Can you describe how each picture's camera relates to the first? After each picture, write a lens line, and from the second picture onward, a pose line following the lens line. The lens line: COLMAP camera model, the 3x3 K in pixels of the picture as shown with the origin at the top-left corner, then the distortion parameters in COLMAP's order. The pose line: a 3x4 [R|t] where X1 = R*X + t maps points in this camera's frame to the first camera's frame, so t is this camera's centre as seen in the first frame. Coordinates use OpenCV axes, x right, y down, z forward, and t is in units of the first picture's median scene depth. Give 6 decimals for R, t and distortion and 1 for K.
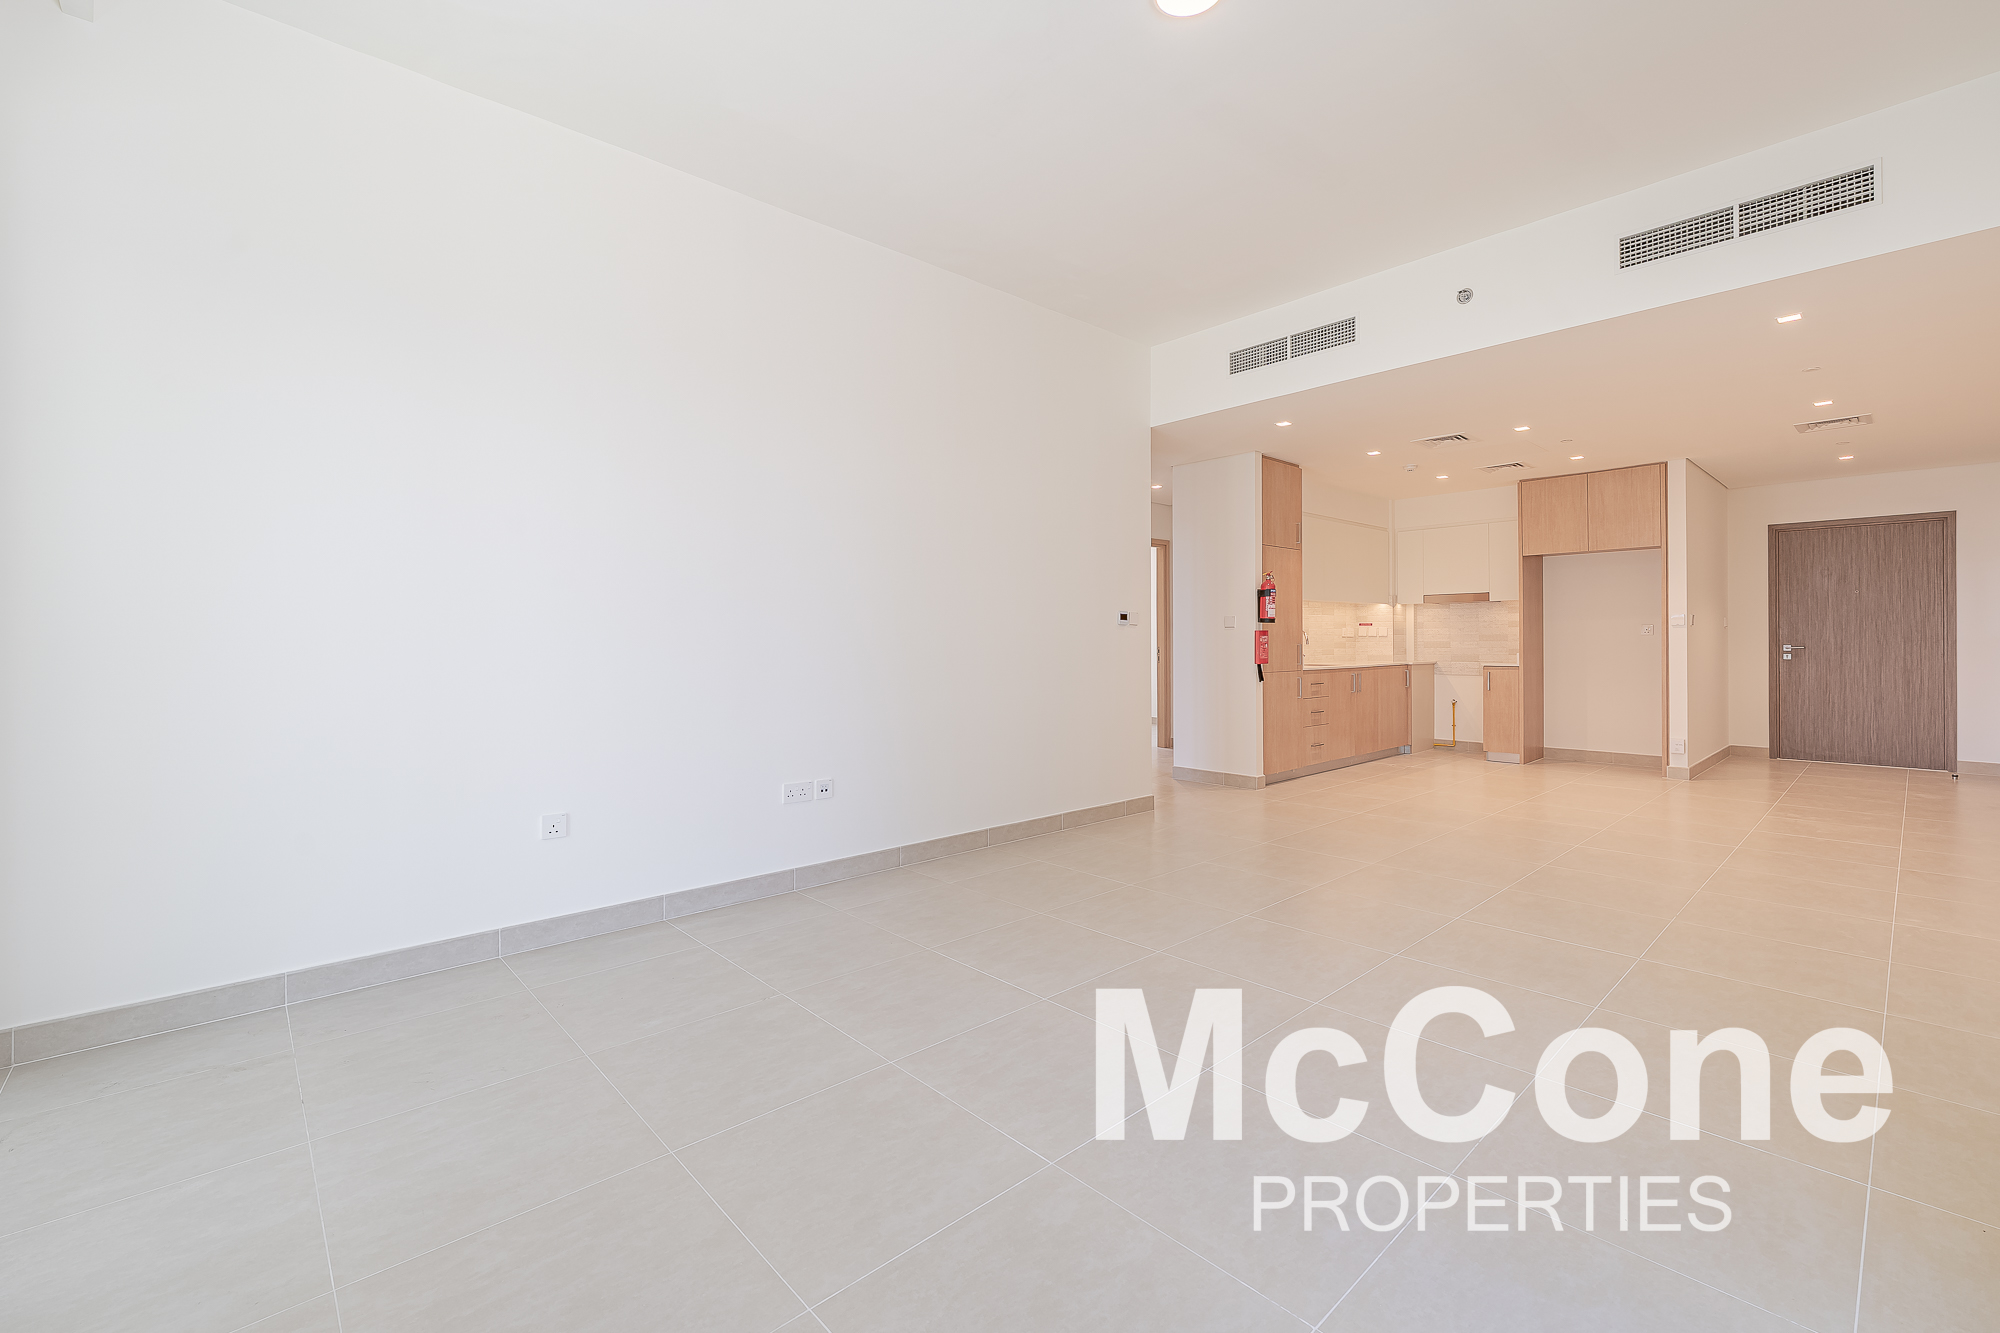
lens RADIAL K [[874.8, 0, 992.1], [0, 874.8, 643.0], [0, 0, 1]] dist [0.002315, 0.000132]
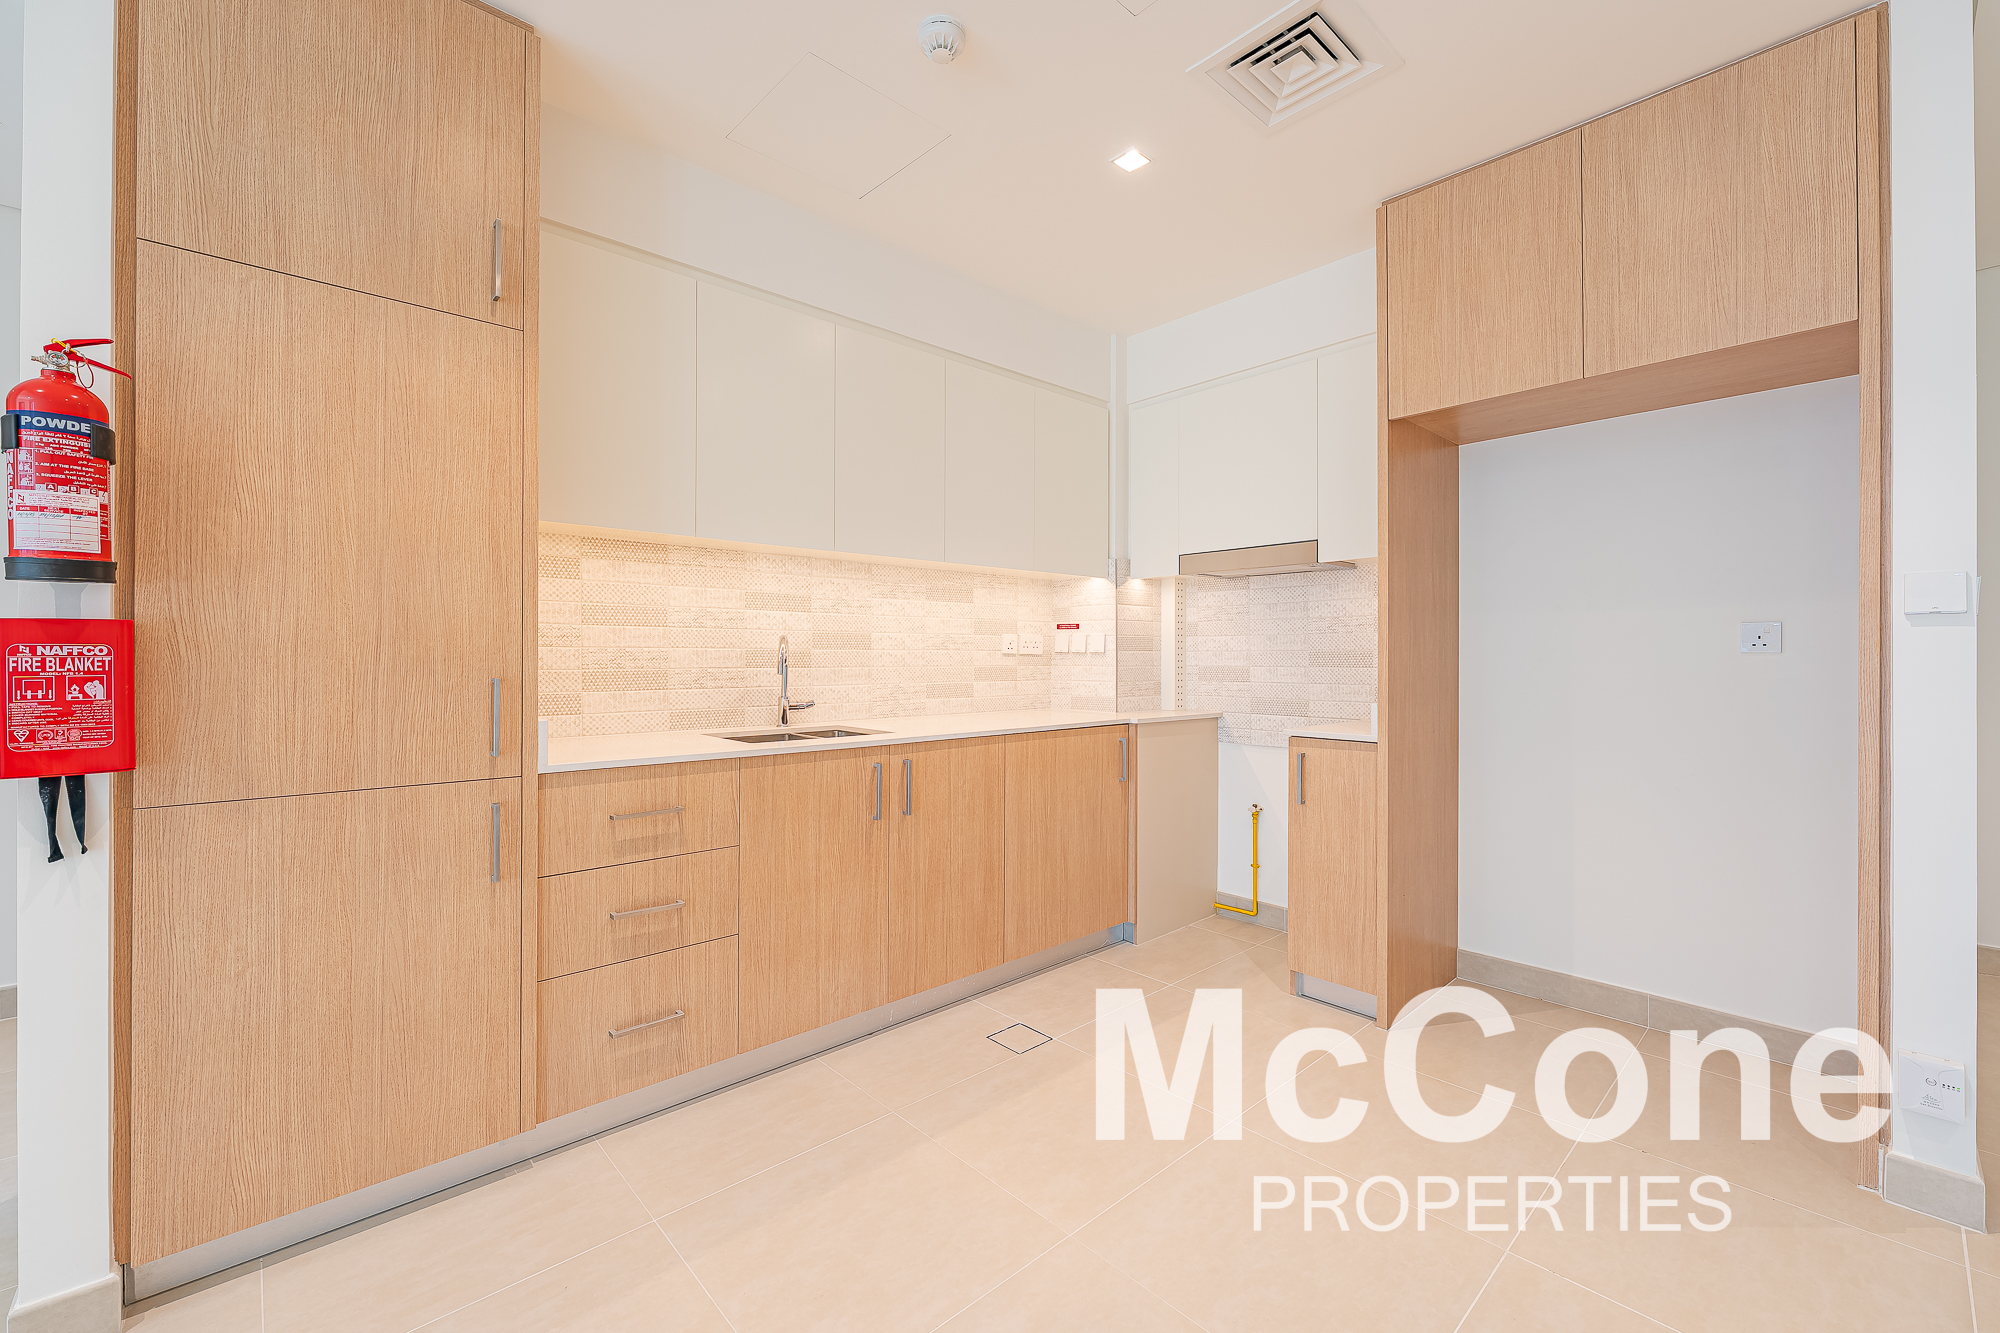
lens RADIAL K [[832.4, 0, 1000.0], [0, 832.4, 666.5], [0, 0, 1]] dist [0.000314, -0.000124]
pose [[0.999978, 0.006370, -0.001933, 0.439120], [-0.006353, 0.999944, 0.008407, -0.004877], [0.001986, -0.008395, 0.999963, 0.649894]]
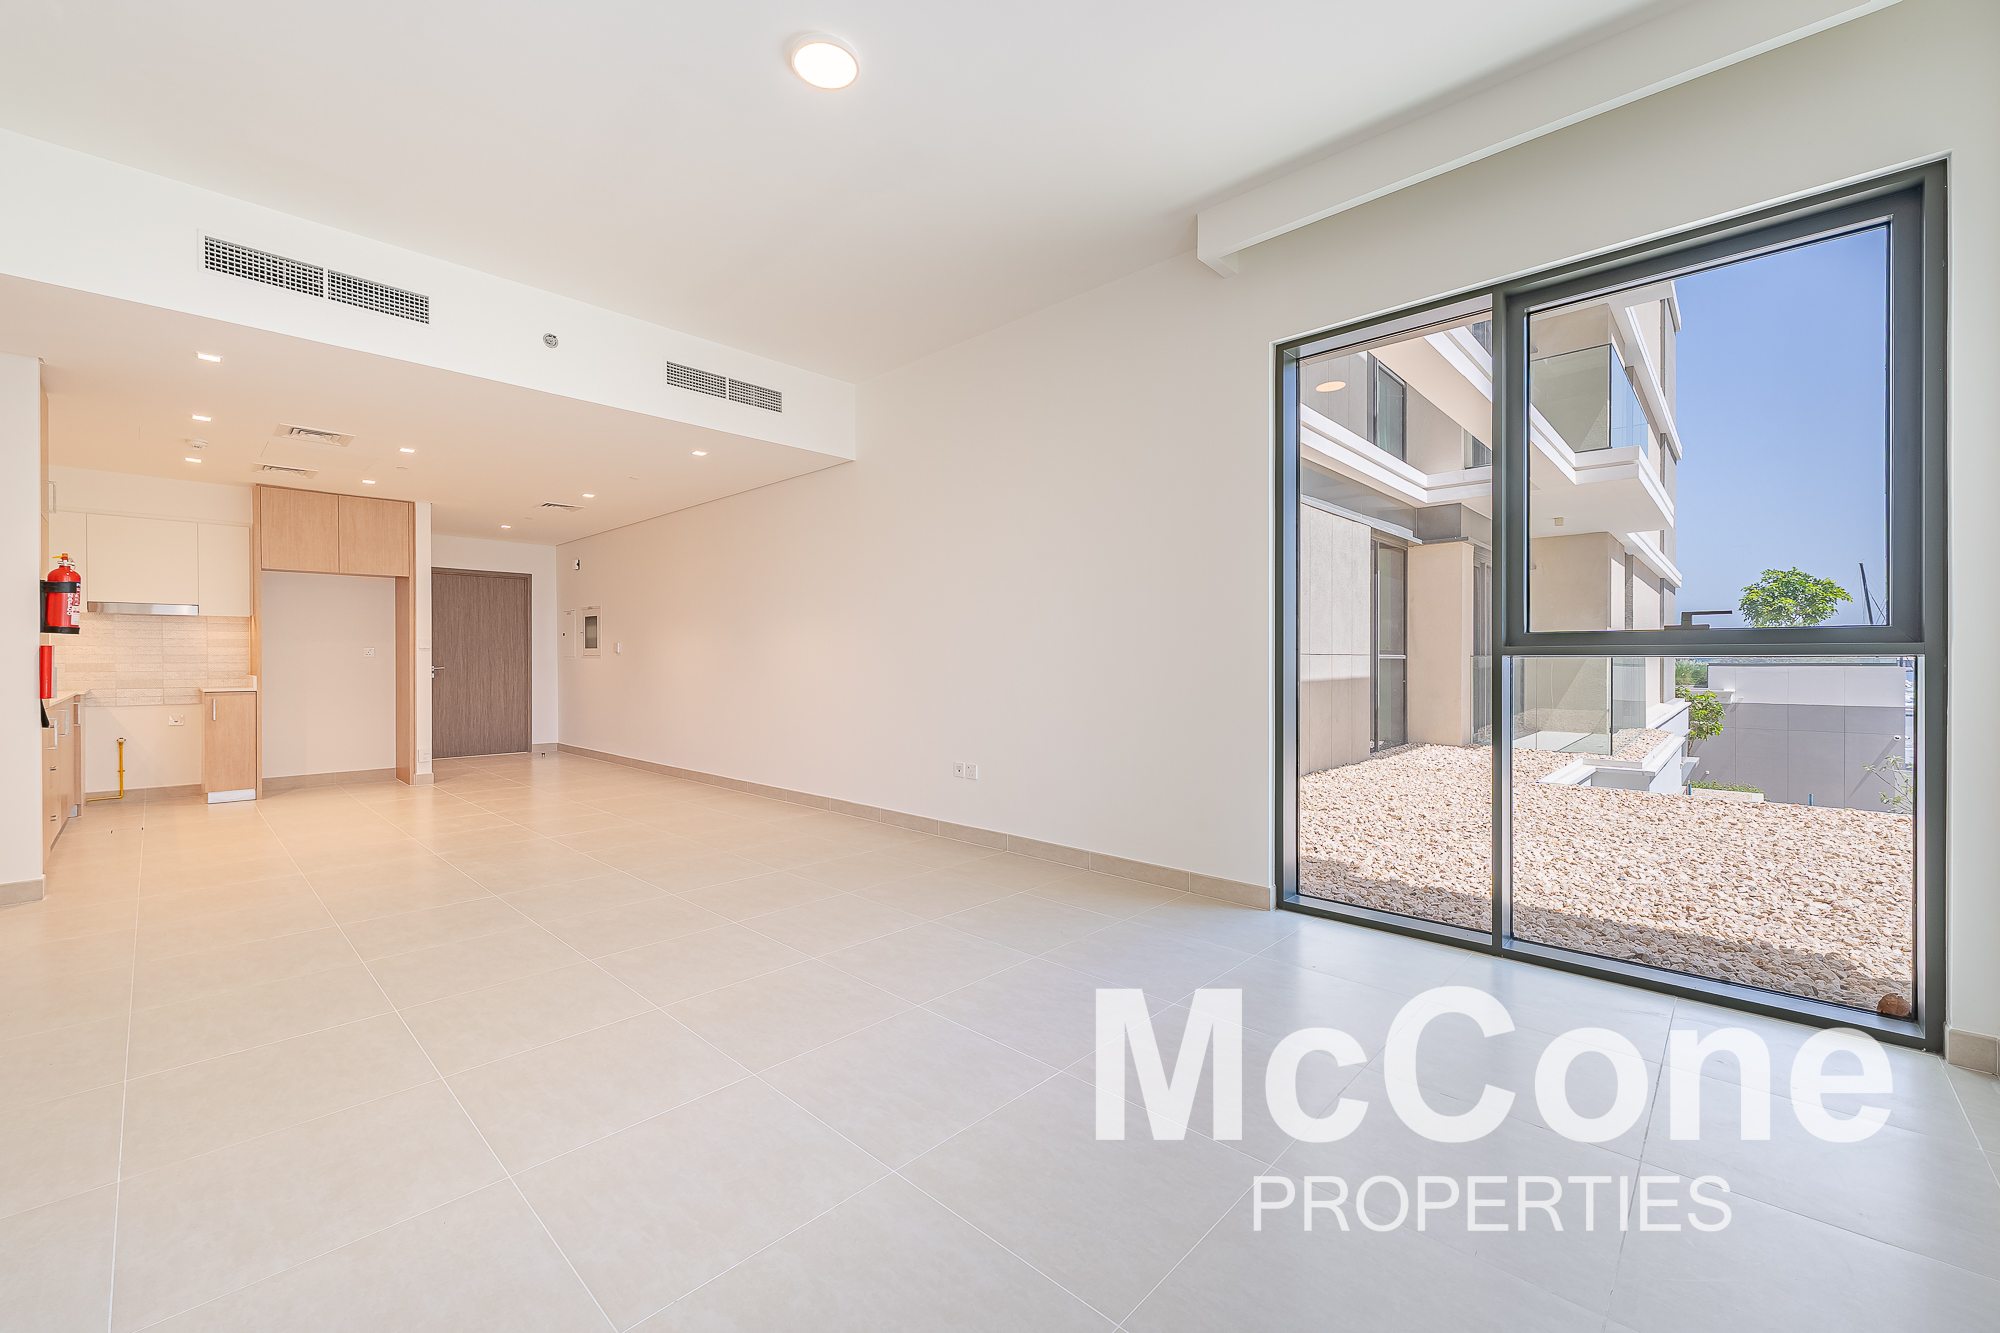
lens RADIAL K [[793.3, 0, 1000.0], [0, 793.3, 666.5], [0, 0, 1]] dist [-0.002958, -0.000290]
pose [[-0.089498, -0.004402, 0.995977, -0.268820], [0.003791, 0.999981, 0.004760, 0.000662], [-0.995980, 0.004202, -0.089480, 0.303616]]
